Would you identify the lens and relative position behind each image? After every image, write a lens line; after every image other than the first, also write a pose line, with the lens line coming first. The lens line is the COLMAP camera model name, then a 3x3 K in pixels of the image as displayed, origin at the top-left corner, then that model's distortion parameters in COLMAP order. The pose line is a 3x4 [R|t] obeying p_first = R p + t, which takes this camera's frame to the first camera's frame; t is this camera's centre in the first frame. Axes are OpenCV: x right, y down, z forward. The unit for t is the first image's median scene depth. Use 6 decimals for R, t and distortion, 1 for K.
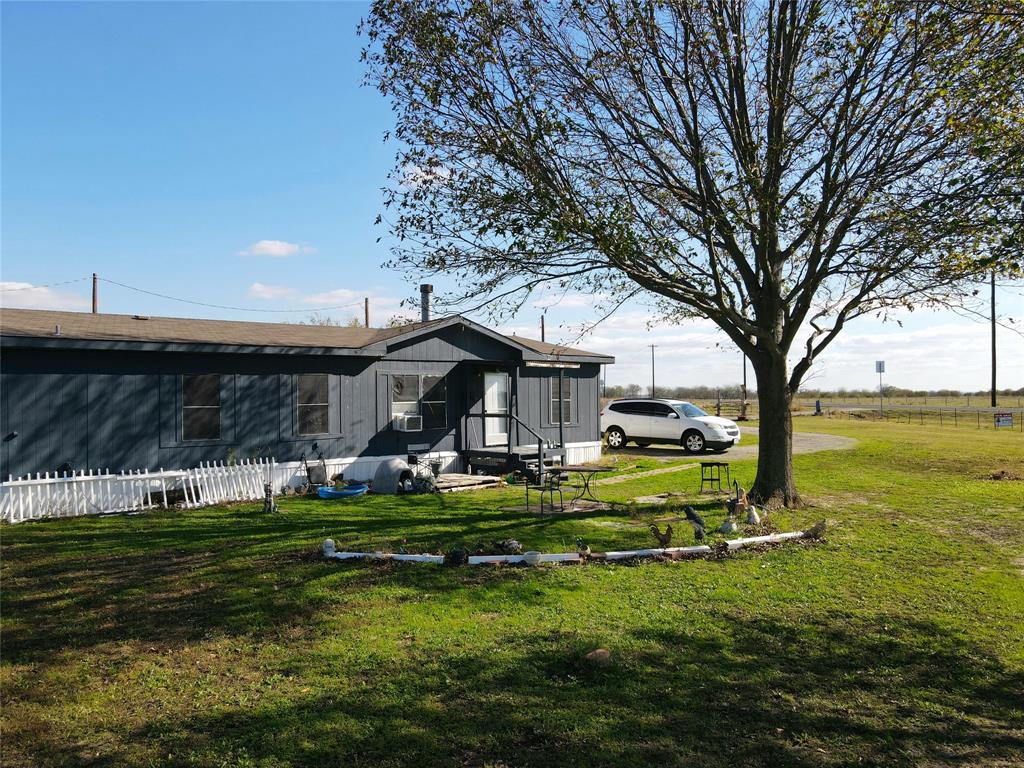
lens RADIAL K [[757.6, 0, 509.0], [0, 757.6, 382.6], [0, 0, 1]] dist [-0.001084, 0.019789]
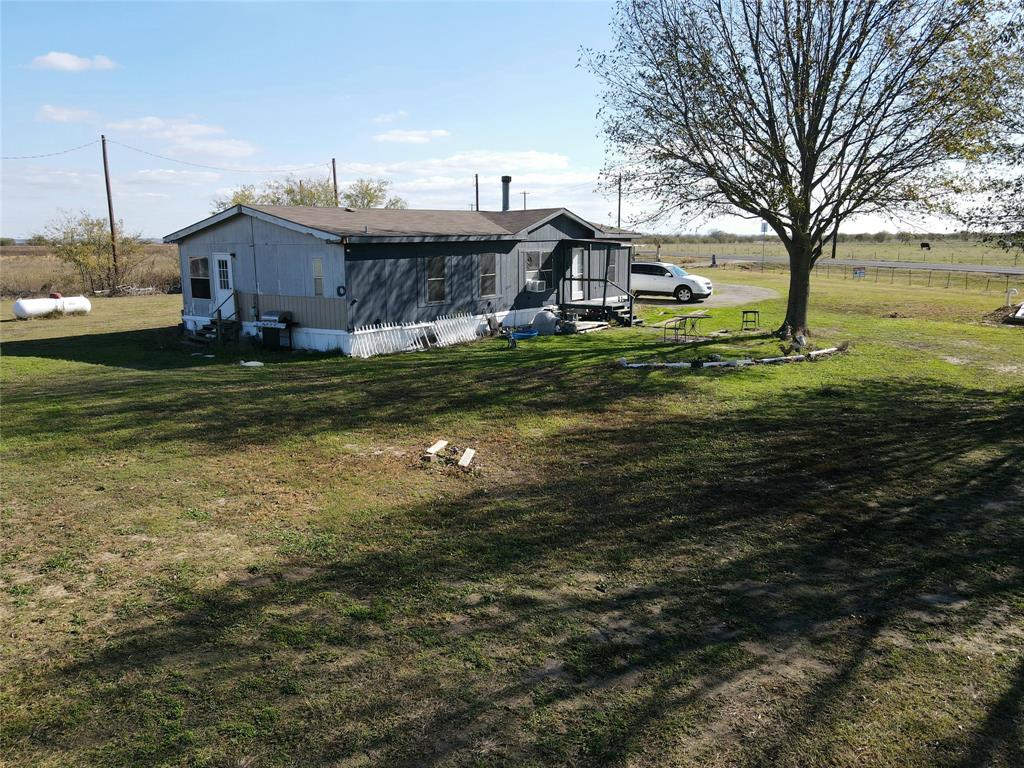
lens RADIAL K [[757.6, 0, 511.3], [0, 757.6, 386.3], [0, 0, 1]] dist [-0.001084, 0.019789]
pose [[0.977365, -0.039876, 0.207767, -0.539971], [-0.004593, 0.977845, 0.209282, -0.068645], [-0.211509, -0.205499, 0.955528, -0.445975]]
